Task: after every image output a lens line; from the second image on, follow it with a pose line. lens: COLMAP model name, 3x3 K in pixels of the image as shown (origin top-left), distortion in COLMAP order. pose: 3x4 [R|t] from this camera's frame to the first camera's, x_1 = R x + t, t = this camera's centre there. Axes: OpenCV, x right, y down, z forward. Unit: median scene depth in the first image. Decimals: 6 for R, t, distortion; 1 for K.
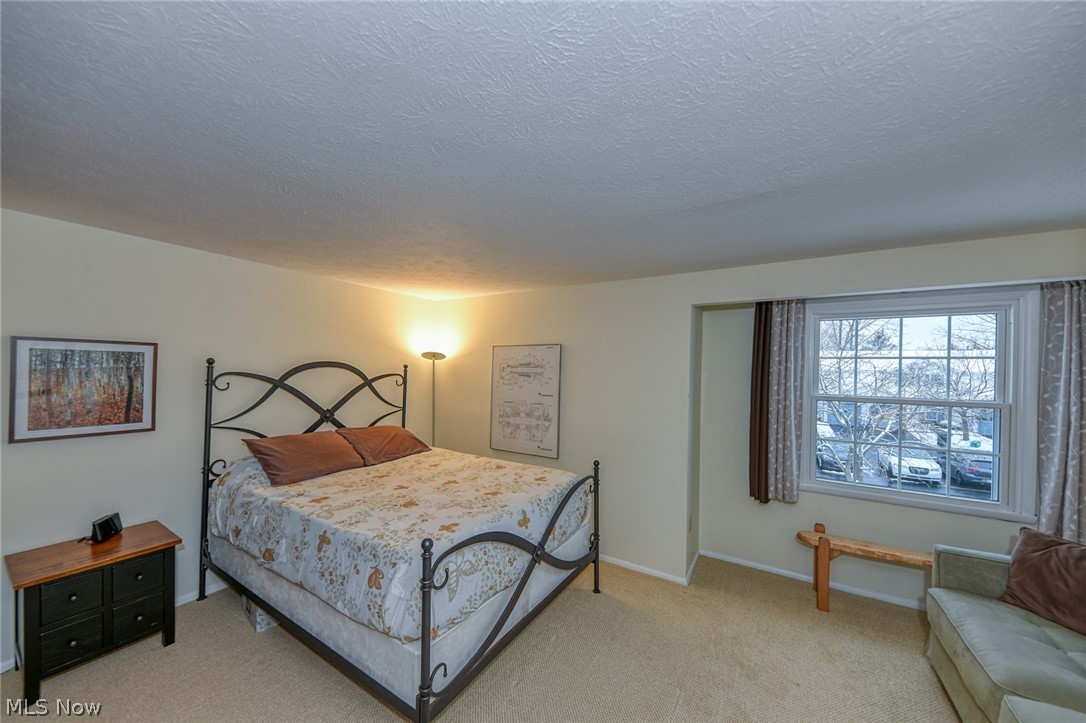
lens RADIAL K [[381.6, 0, 544.3], [0, 381.6, 366.7], [0, 0, 1]] dist [0.002442, -0.000685]
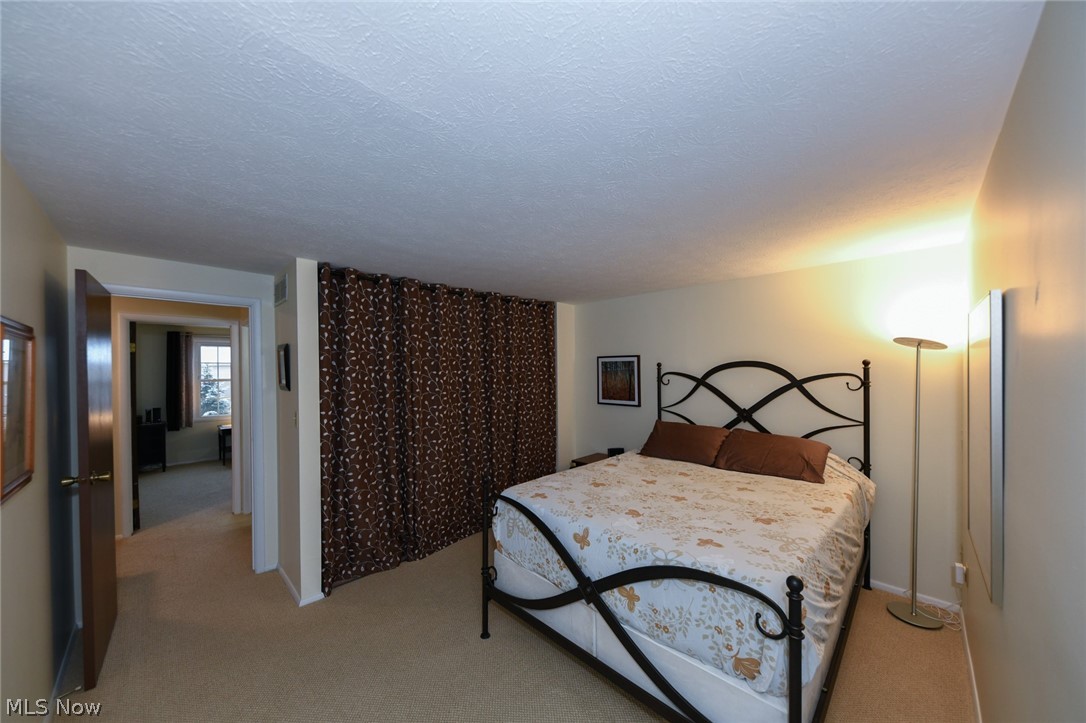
lens RADIAL K [[381.6, 0, 544.7], [0, 381.6, 372.2], [0, 0, 1]] dist [0.002442, -0.000685]
pose [[-0.224272, -0.006584, -0.974504, 0.649114], [0.013429, 0.999861, -0.009846, 0.022592], [0.974434, -0.015295, -0.224152, 0.882763]]
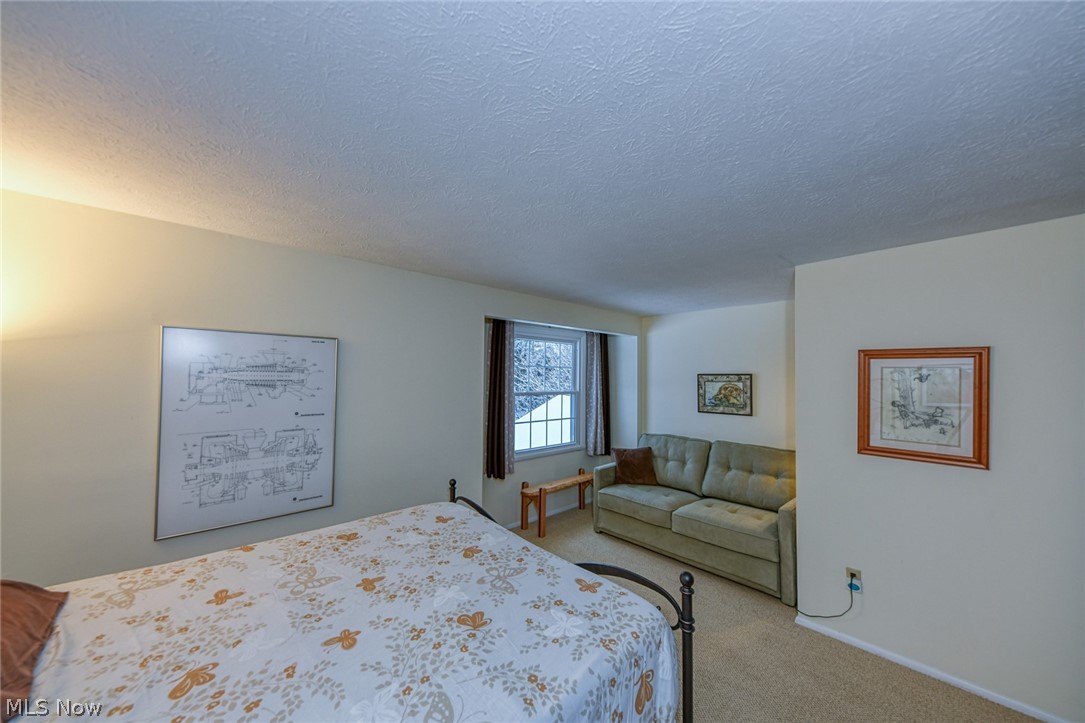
lens RADIAL K [[381.2, 0, 544.7], [0, 381.2, 367.6], [0, 0, 1]] dist [0.002442, -0.000685]
pose [[0.272042, 0.009846, 0.962235, -0.693740], [-0.014311, 0.999878, -0.006185, -0.009302], [-0.962179, -0.012088, 0.272150, 0.596834]]
